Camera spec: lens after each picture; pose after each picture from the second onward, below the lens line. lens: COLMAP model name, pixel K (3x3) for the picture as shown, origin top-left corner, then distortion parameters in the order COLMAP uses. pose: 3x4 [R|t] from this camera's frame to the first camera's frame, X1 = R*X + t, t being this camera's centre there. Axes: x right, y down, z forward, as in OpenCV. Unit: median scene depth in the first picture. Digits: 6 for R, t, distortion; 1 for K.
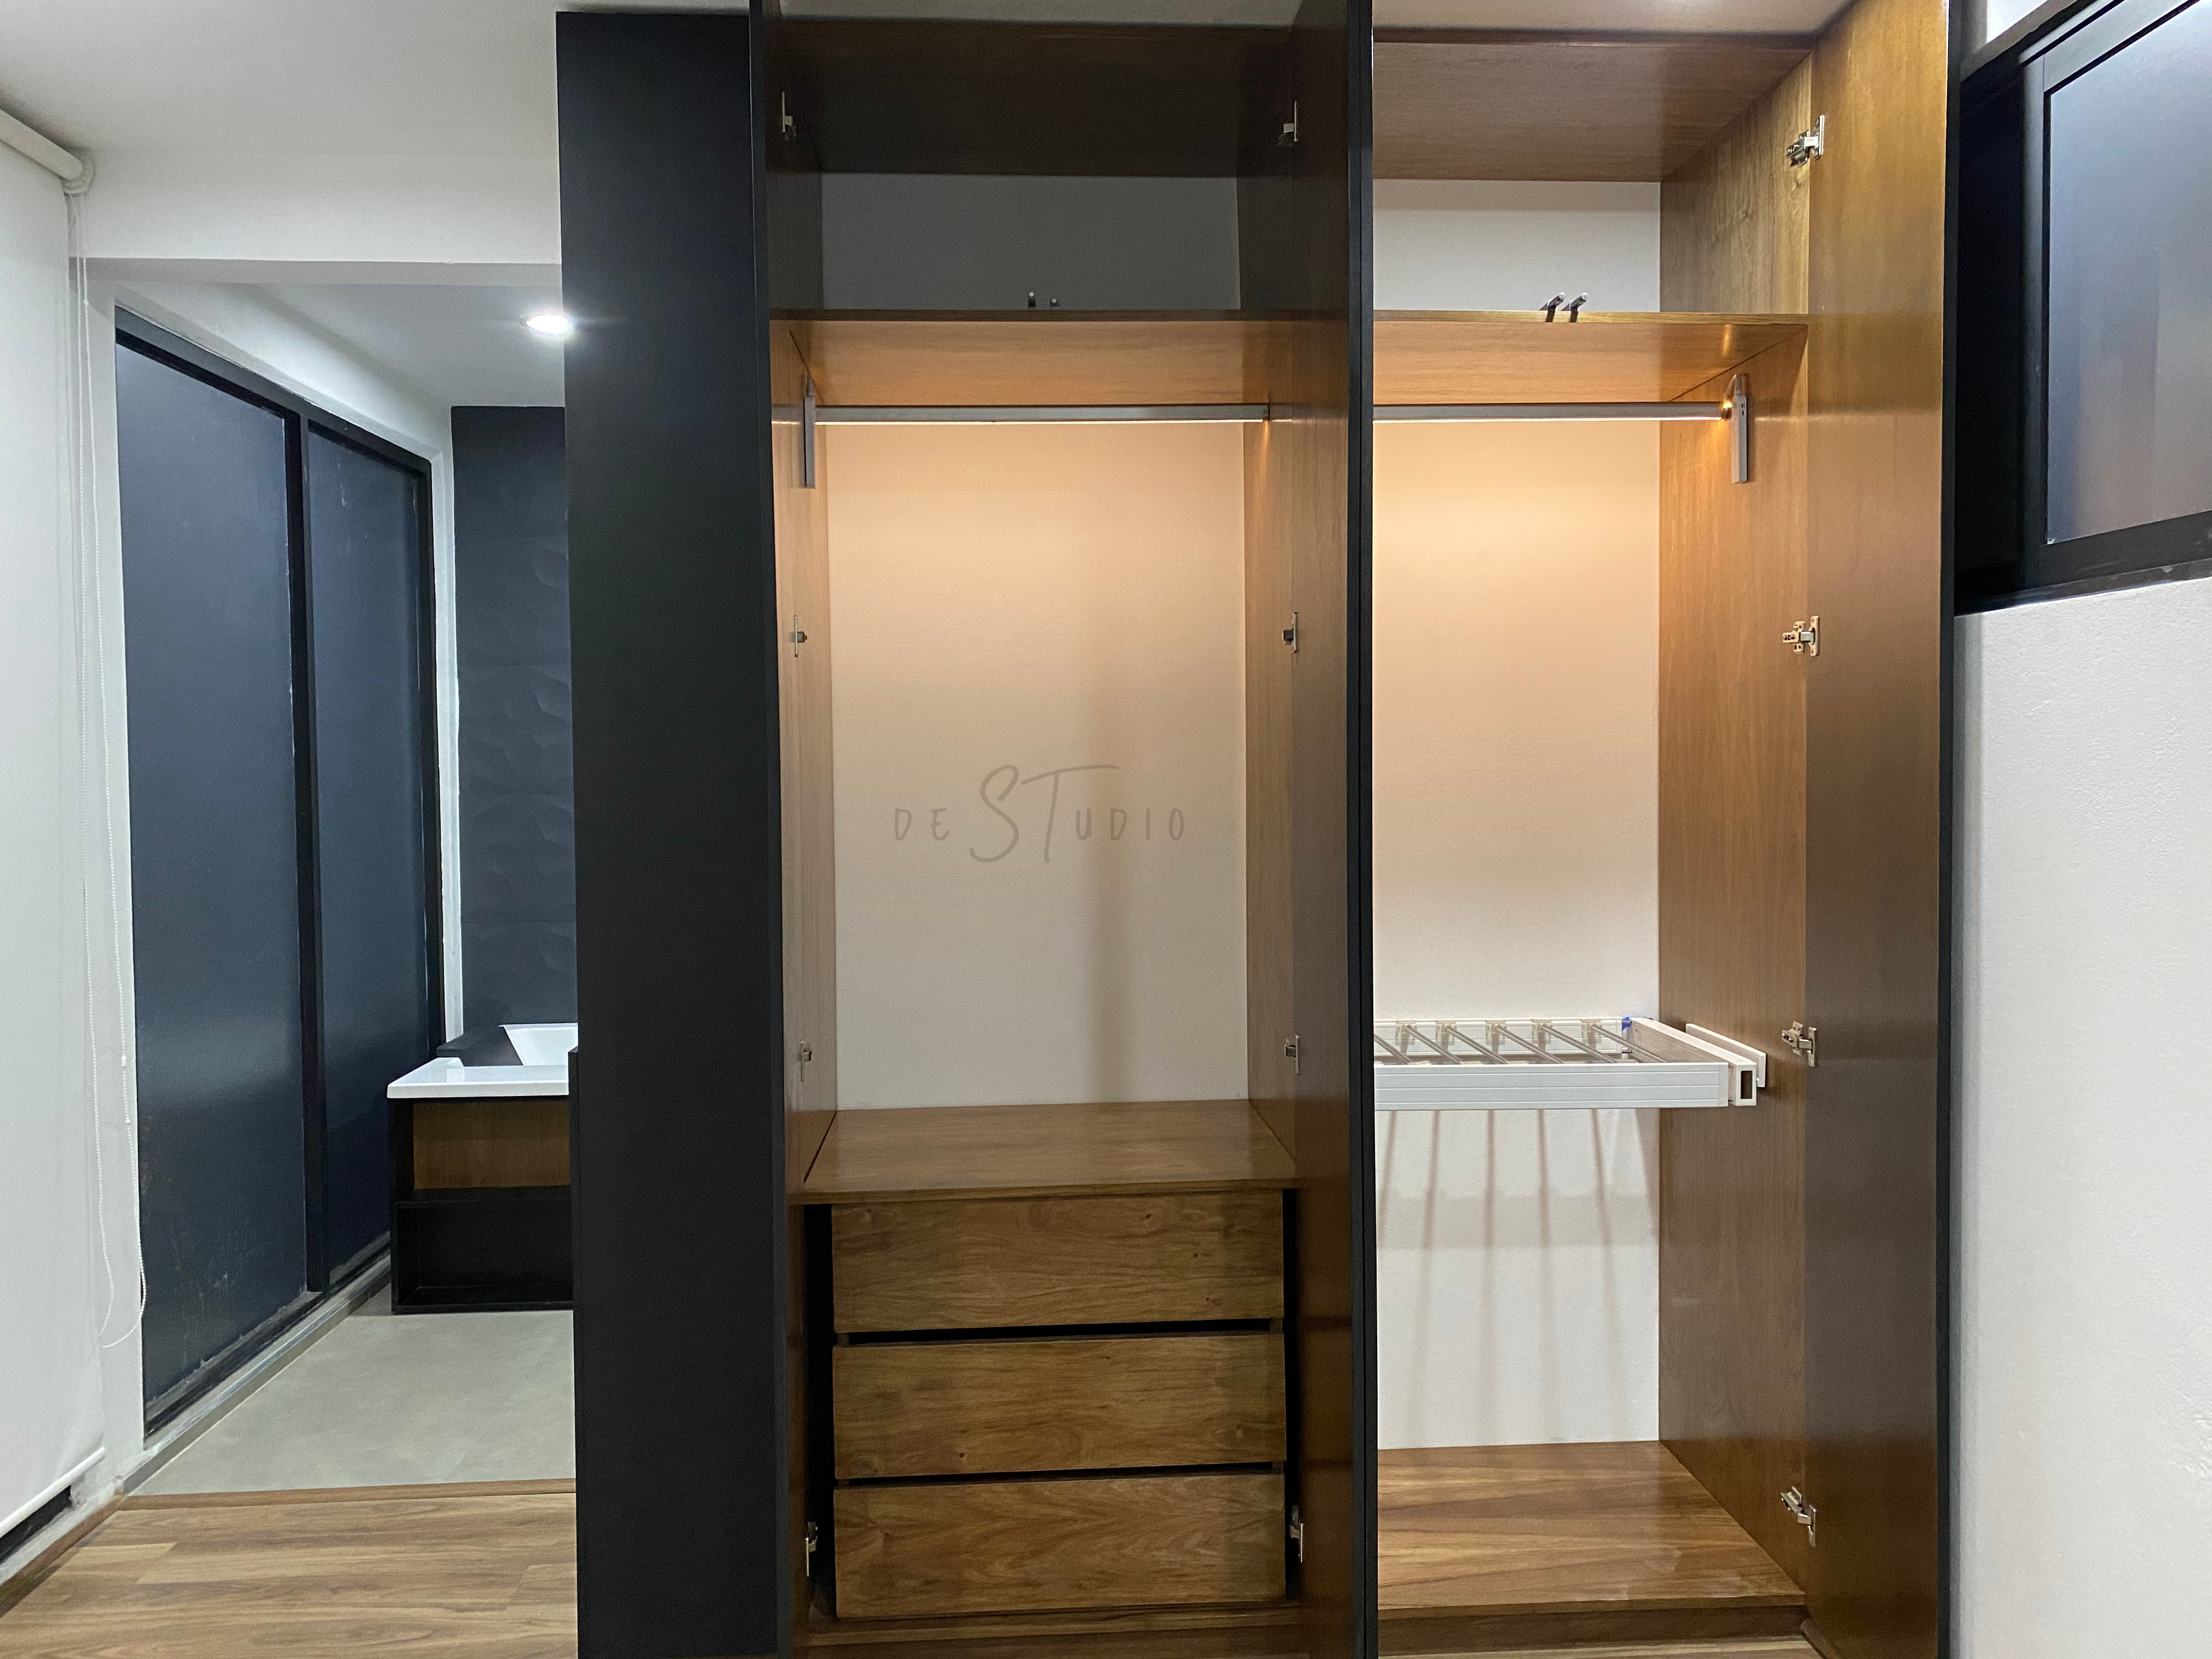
lens RADIAL K [[1715.9, 0, 1113.2], [0, 1715.9, 826.5], [0, 0, 1]] dist [0.029941, -0.017387]
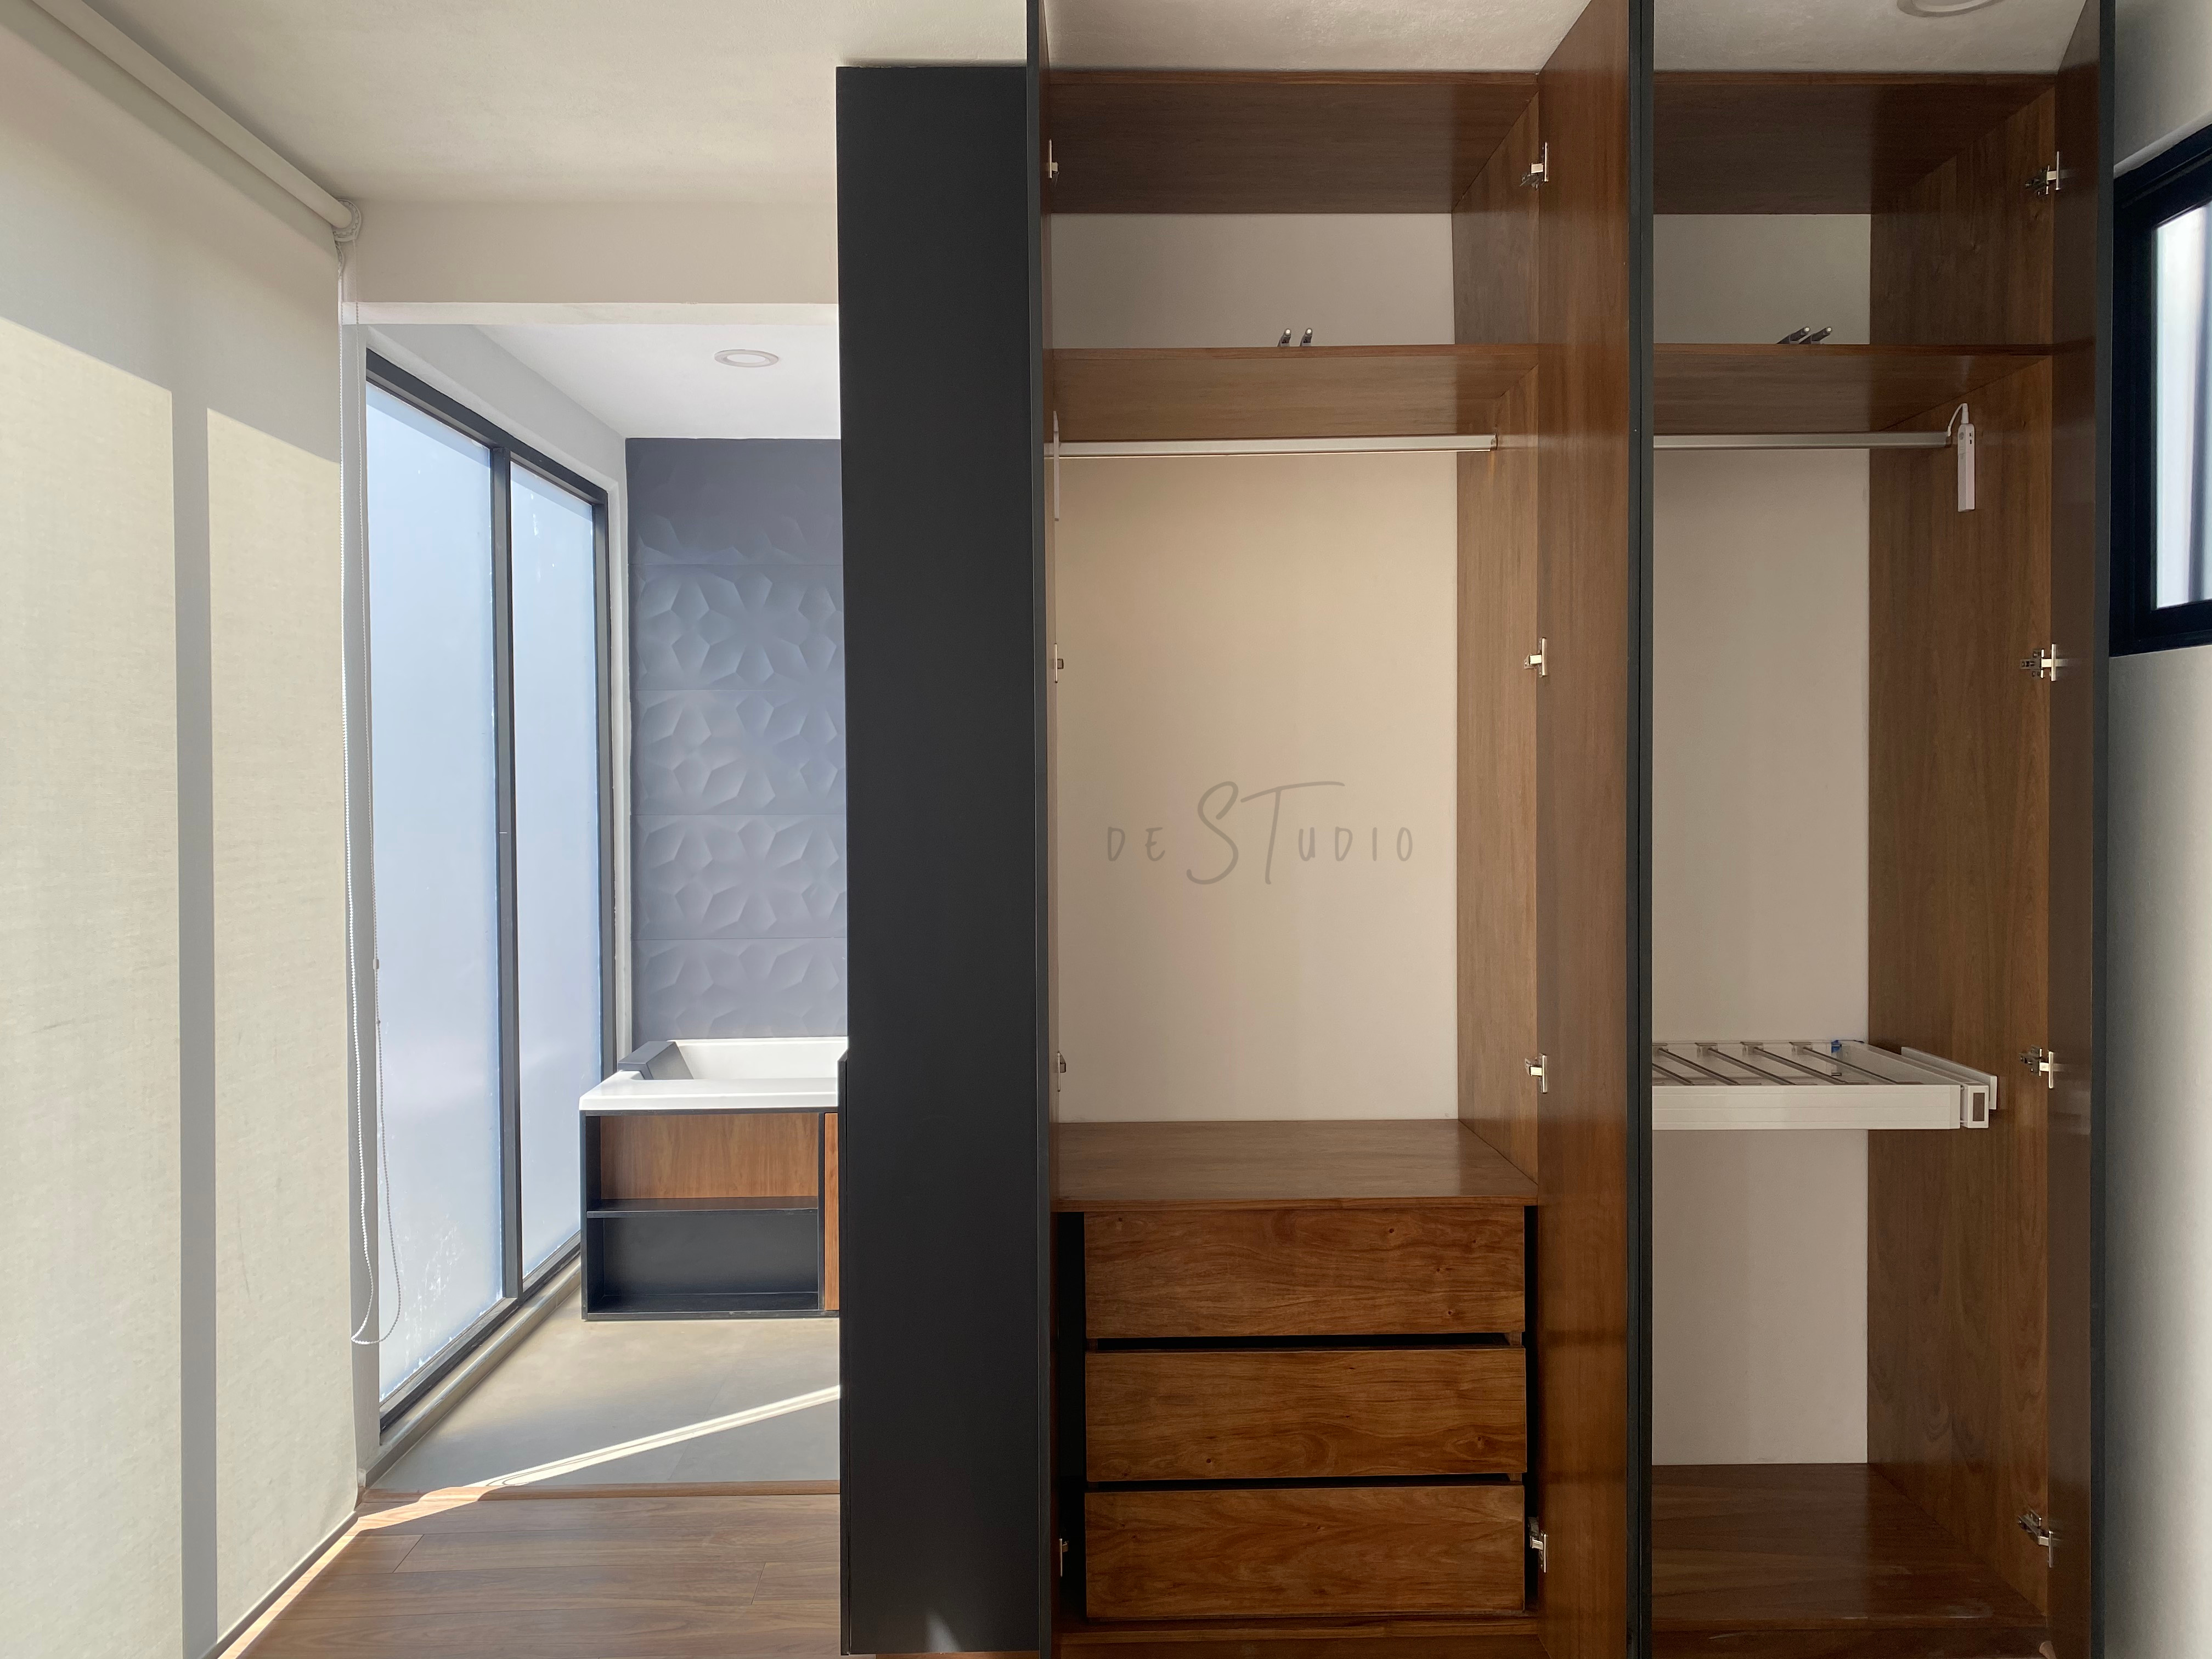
lens RADIAL K [[1715.9, 0, 1111.3], [0, 1715.9, 829.8], [0, 0, 1]] dist [0.029941, -0.017387]
pose [[0.999357, 0.003912, -0.035649, -0.107249], [-0.004343, 0.999918, -0.012018, 0.002259], [0.035599, 0.012165, 0.999292, -0.029102]]
